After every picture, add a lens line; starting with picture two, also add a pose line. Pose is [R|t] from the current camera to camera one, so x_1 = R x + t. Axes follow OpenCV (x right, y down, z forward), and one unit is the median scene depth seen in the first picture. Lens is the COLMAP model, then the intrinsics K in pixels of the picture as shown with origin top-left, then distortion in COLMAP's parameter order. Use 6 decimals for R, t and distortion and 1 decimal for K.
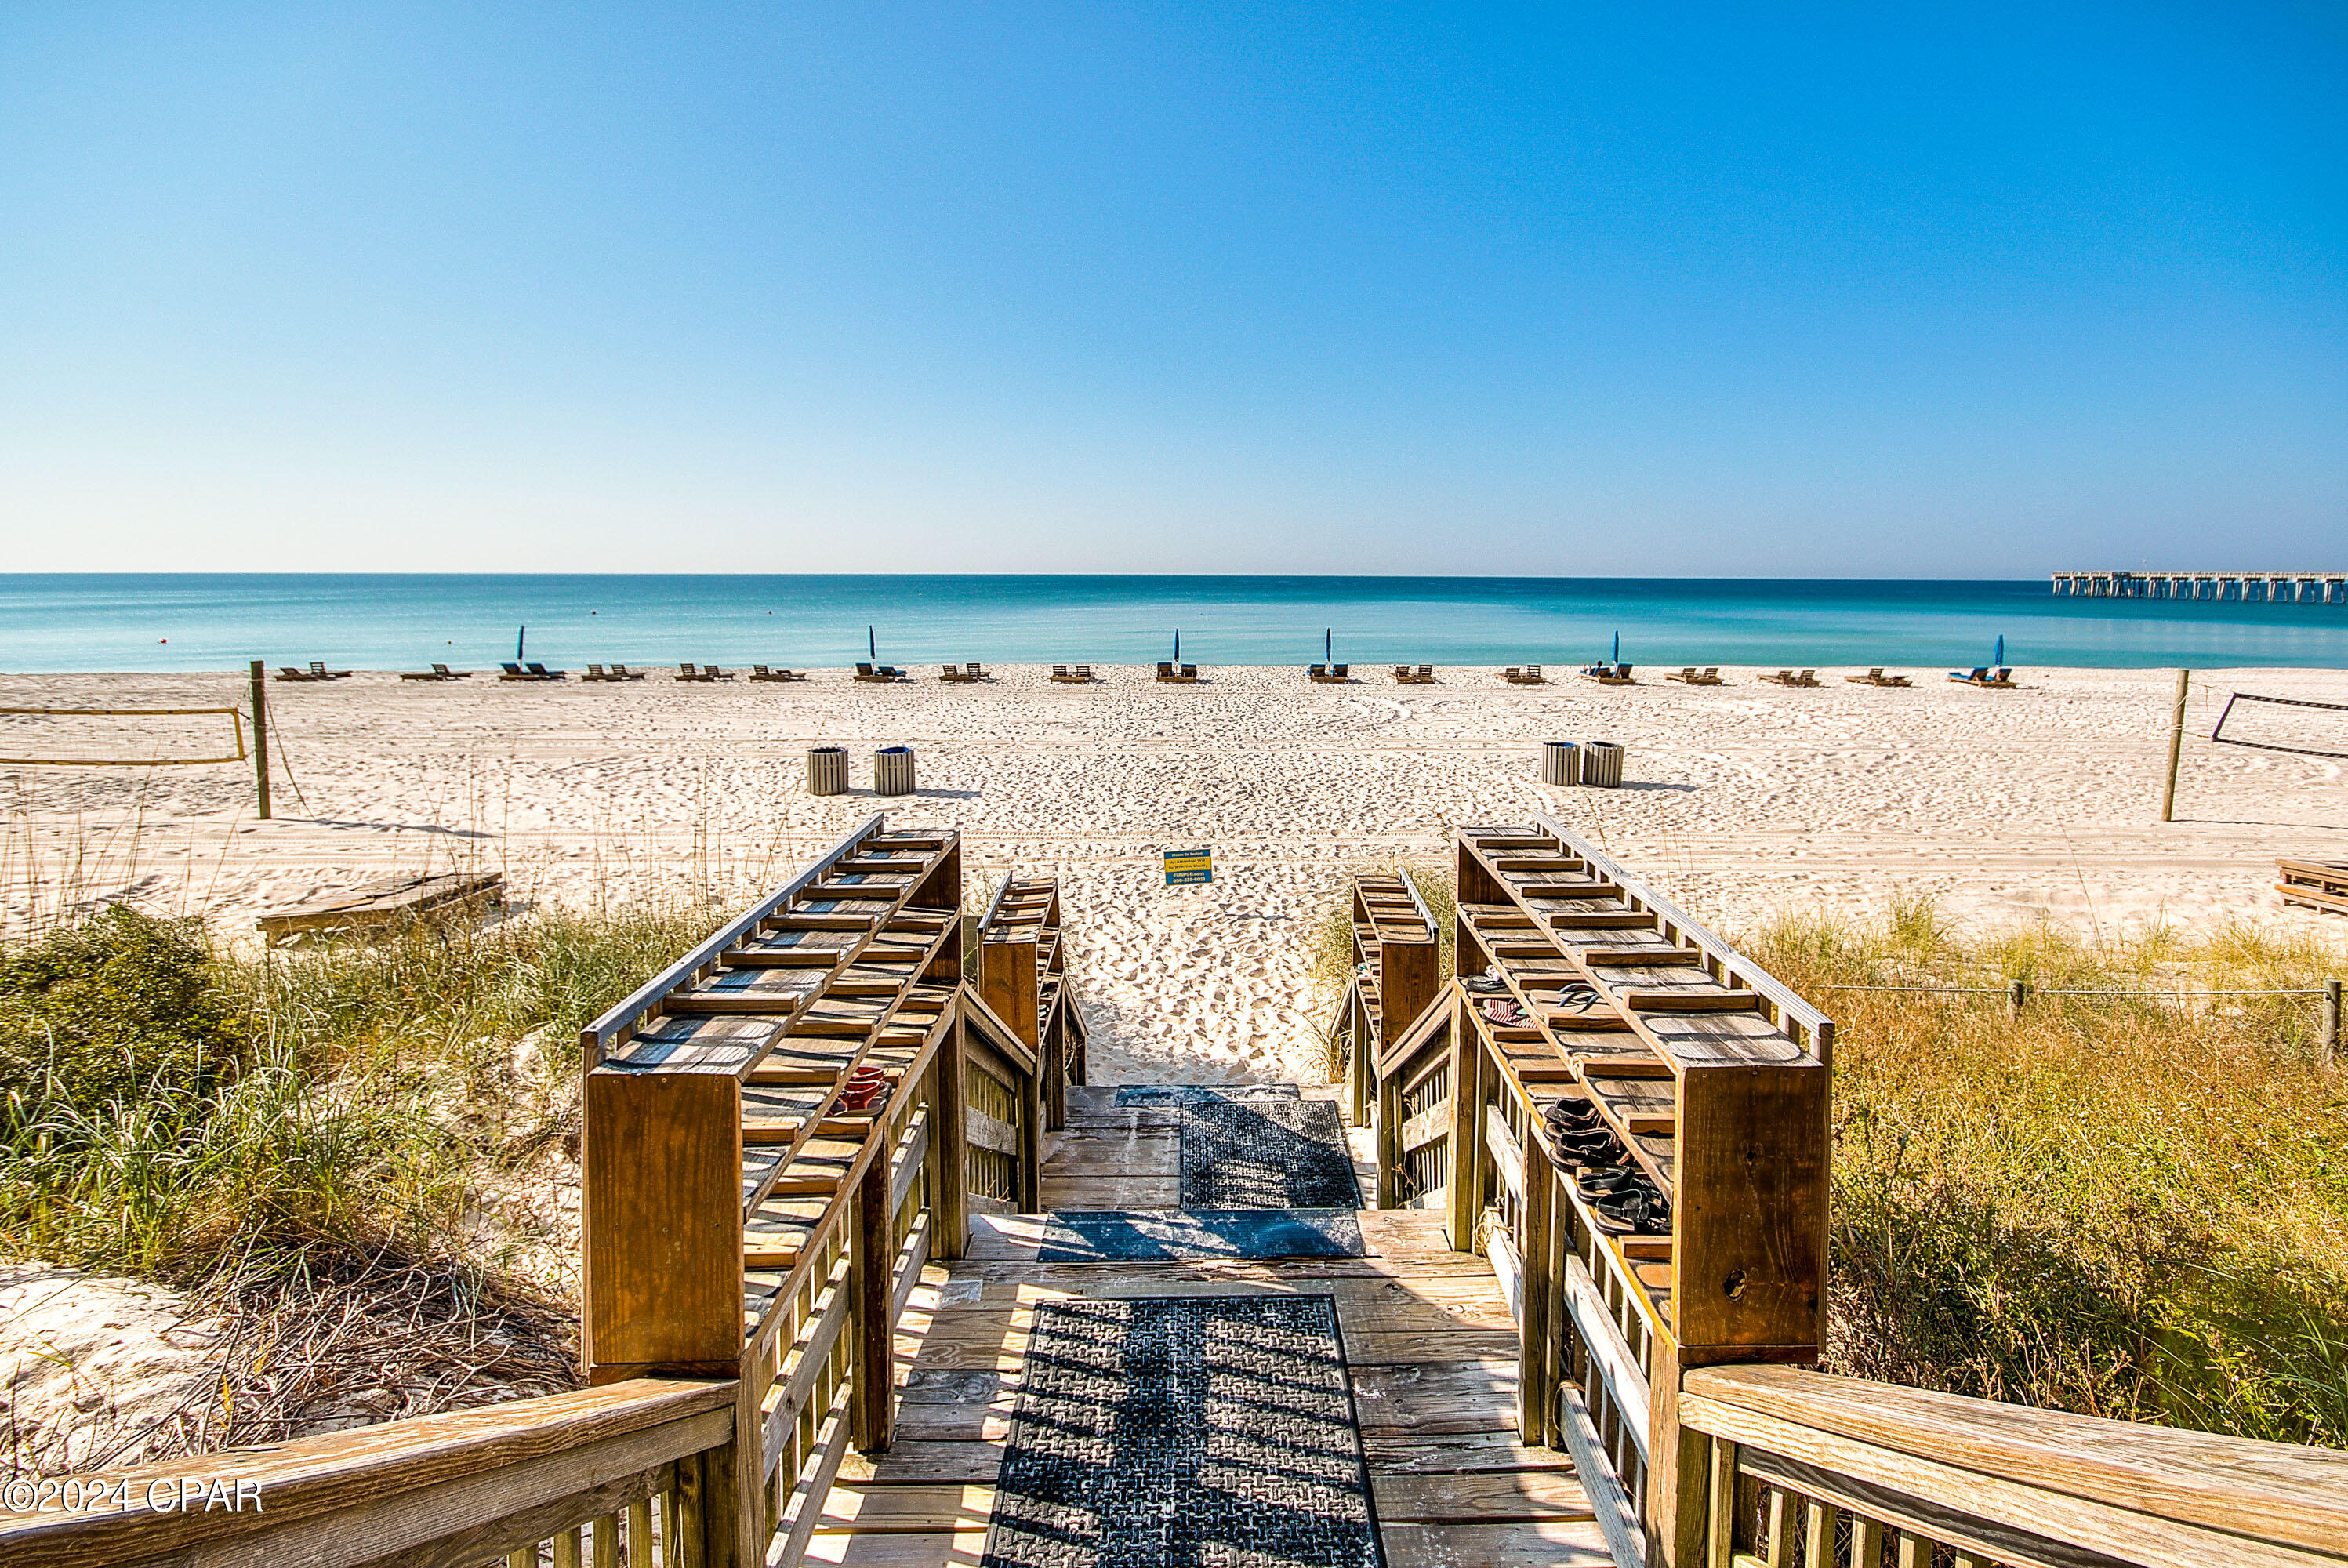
lens RADIAL K [[1101.2, 0, 1236.4], [0, 1101.2, 661.5], [0, 0, 1]] dist [-0.001742, 0.001621]
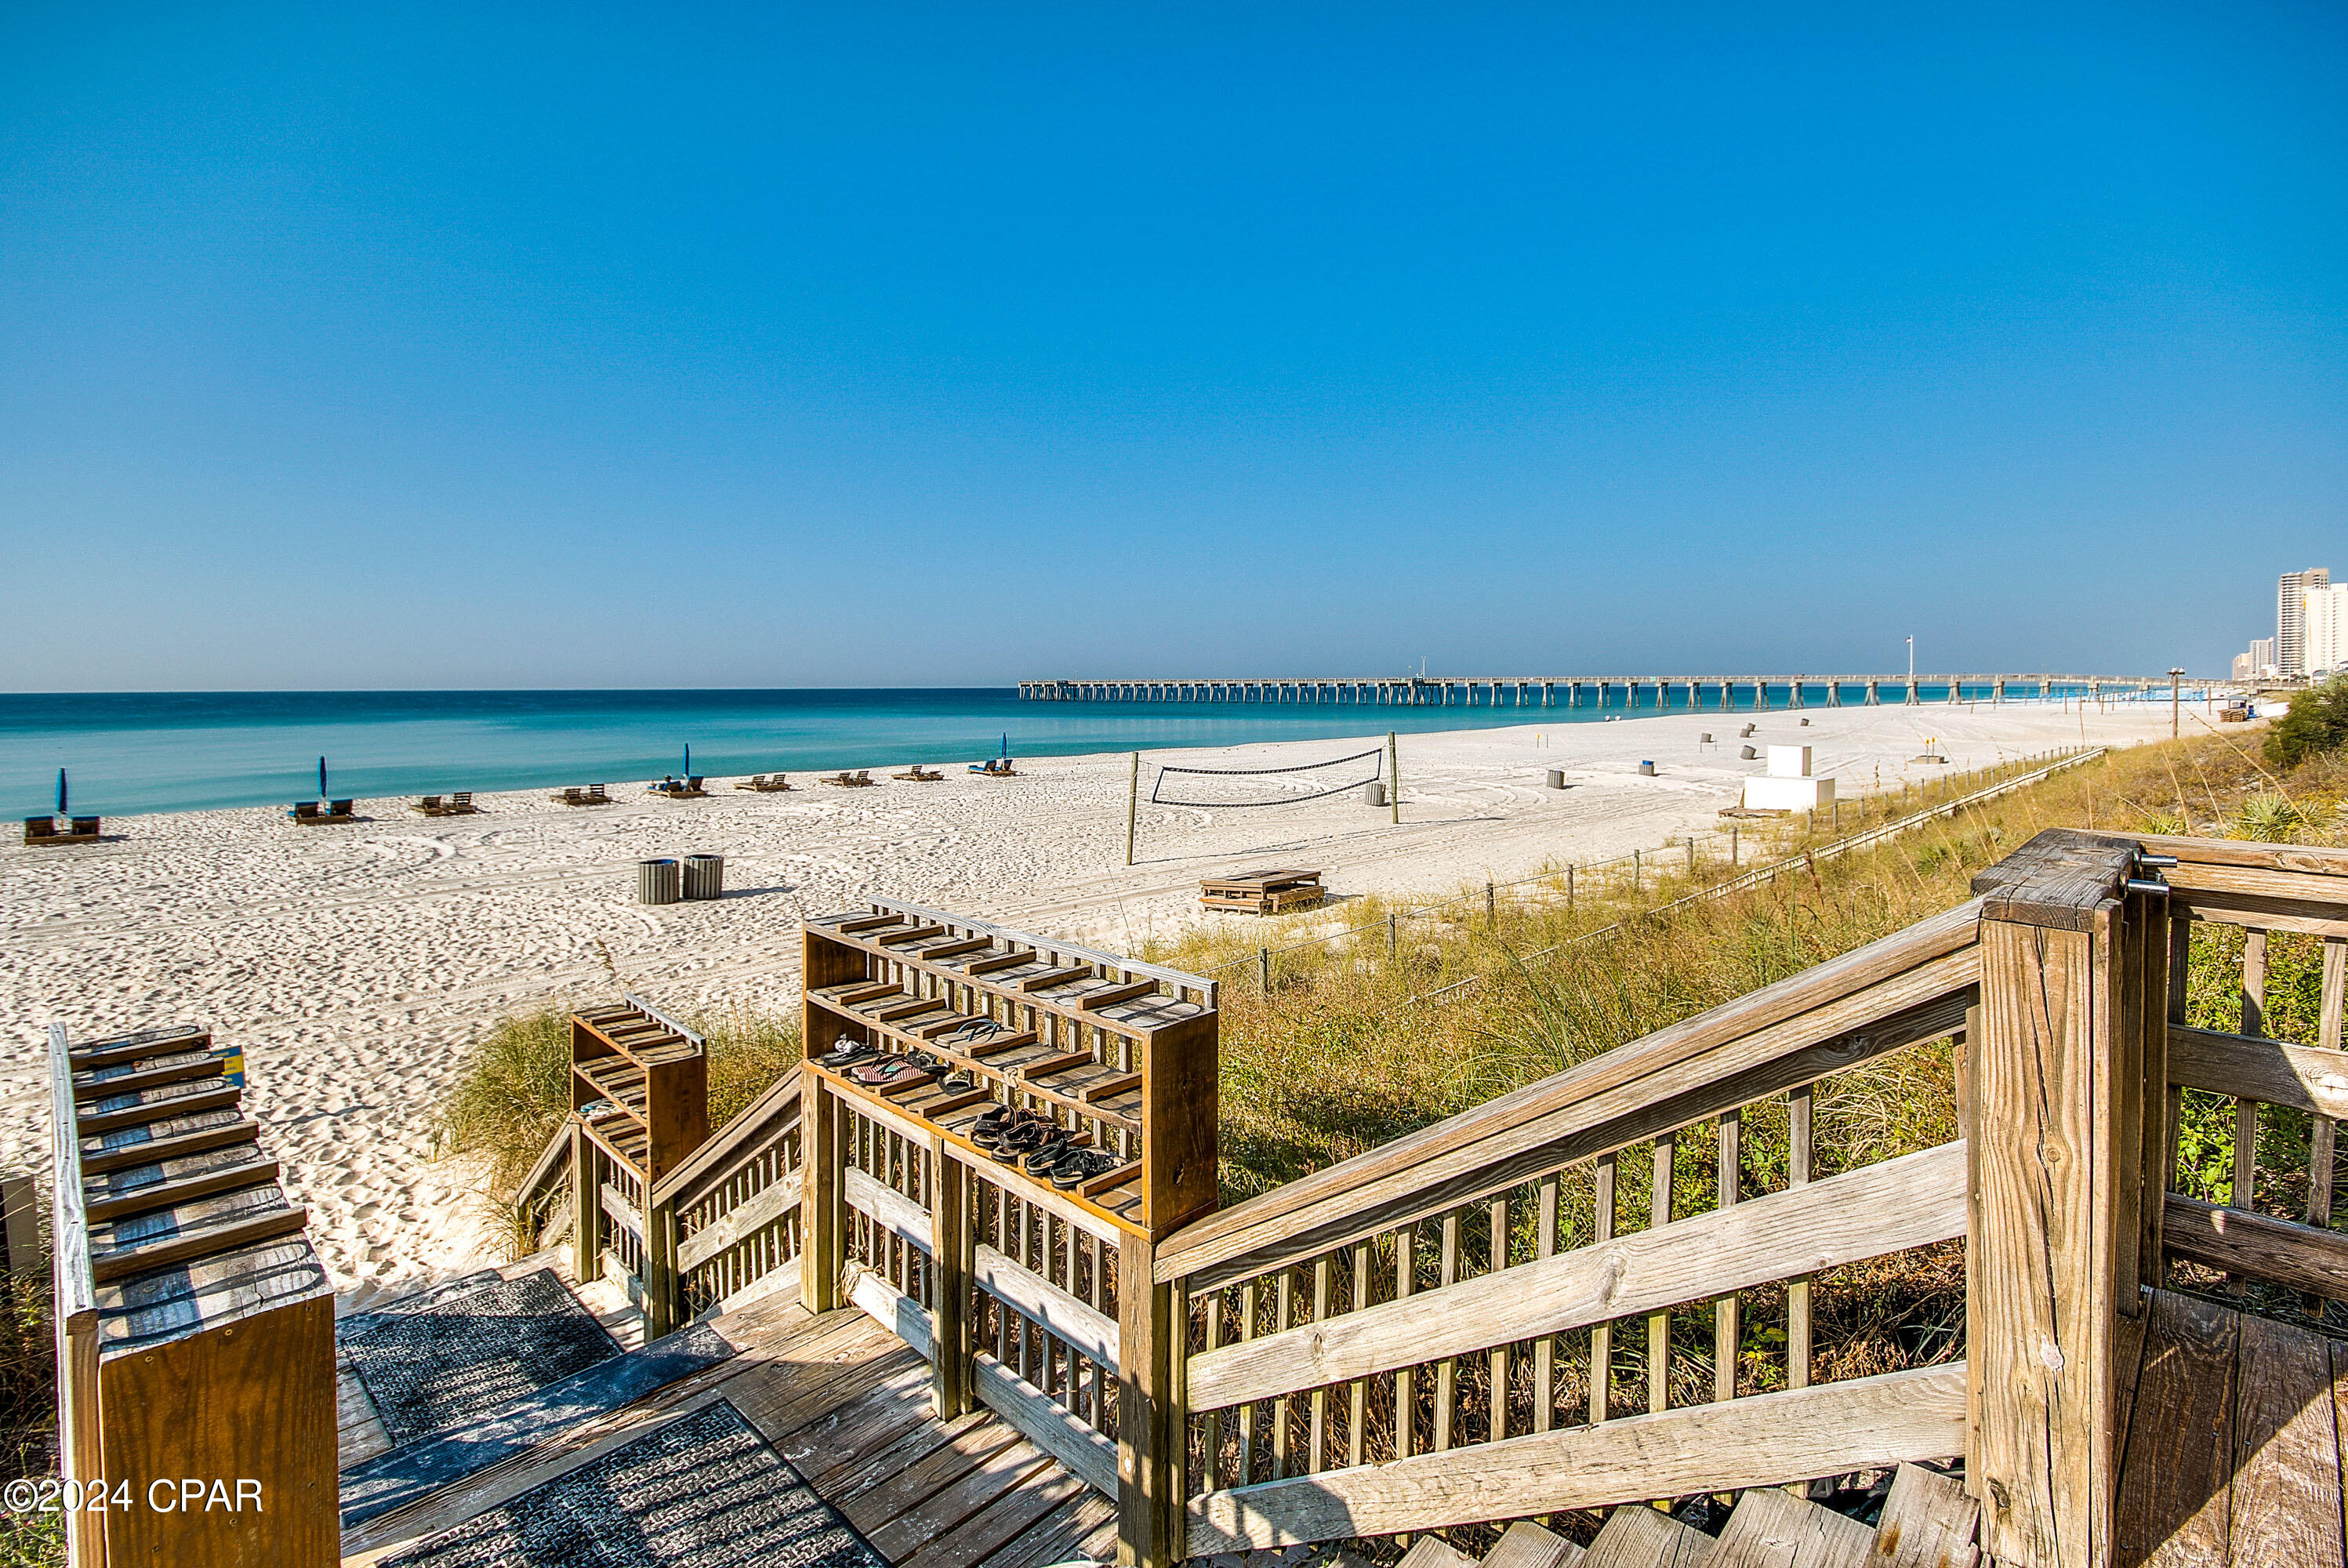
lens RADIAL K [[1101.2, 0, 1155.4], [0, 1101.2, 775.7], [0, 0, 1]] dist [-0.001742, 0.001621]
pose [[0.722466, -0.064368, 0.688404, -0.102135], [0.062407, 0.997664, 0.027791, 0.000235], [-0.688584, 0.022883, 0.724795, -0.007539]]
